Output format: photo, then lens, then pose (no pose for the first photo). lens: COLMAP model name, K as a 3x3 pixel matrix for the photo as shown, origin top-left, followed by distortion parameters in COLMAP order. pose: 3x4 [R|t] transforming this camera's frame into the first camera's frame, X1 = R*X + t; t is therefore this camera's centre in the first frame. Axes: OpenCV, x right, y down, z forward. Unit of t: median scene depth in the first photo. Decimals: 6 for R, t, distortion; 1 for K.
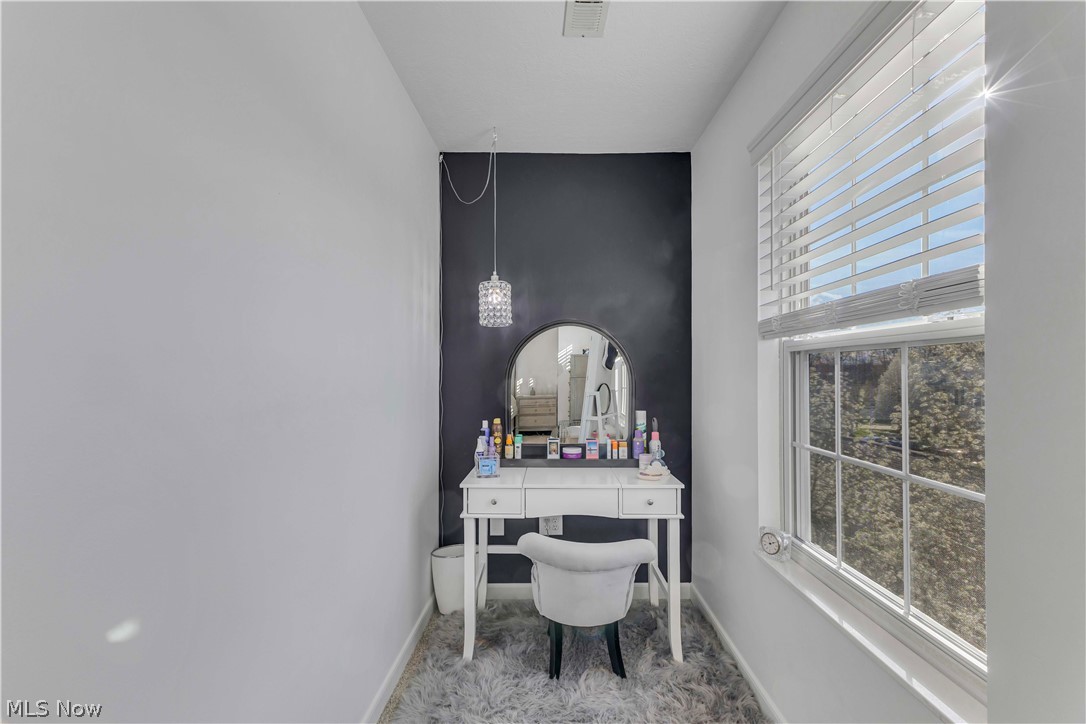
lens RADIAL K [[472.4, 0, 543.7], [0, 472.4, 367.9], [0, 0, 1]] dist [0.001169, -0.000584]
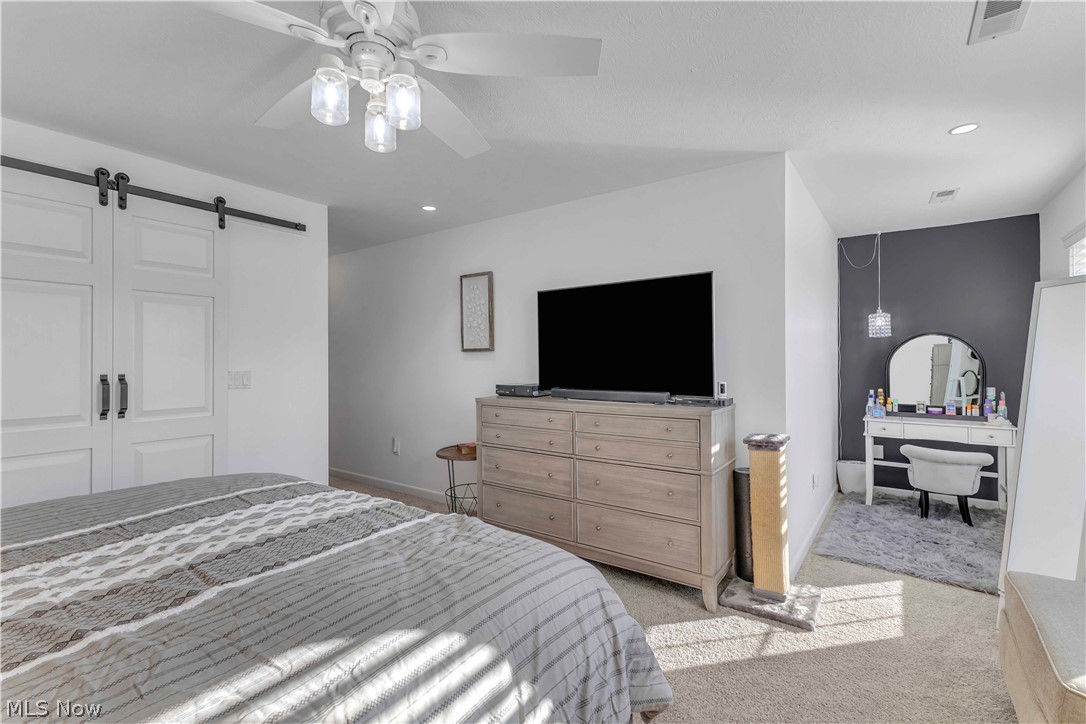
lens RADIAL K [[472.4, 0, 541.6], [0, 472.4, 355.2], [0, 0, 1]] dist [0.001169, -0.000584]
pose [[0.805708, -0.004578, -0.592296, -0.072509], [0.007629, 0.999967, 0.002649, -0.034559], [0.592264, -0.006653, 0.805716, -1.211183]]
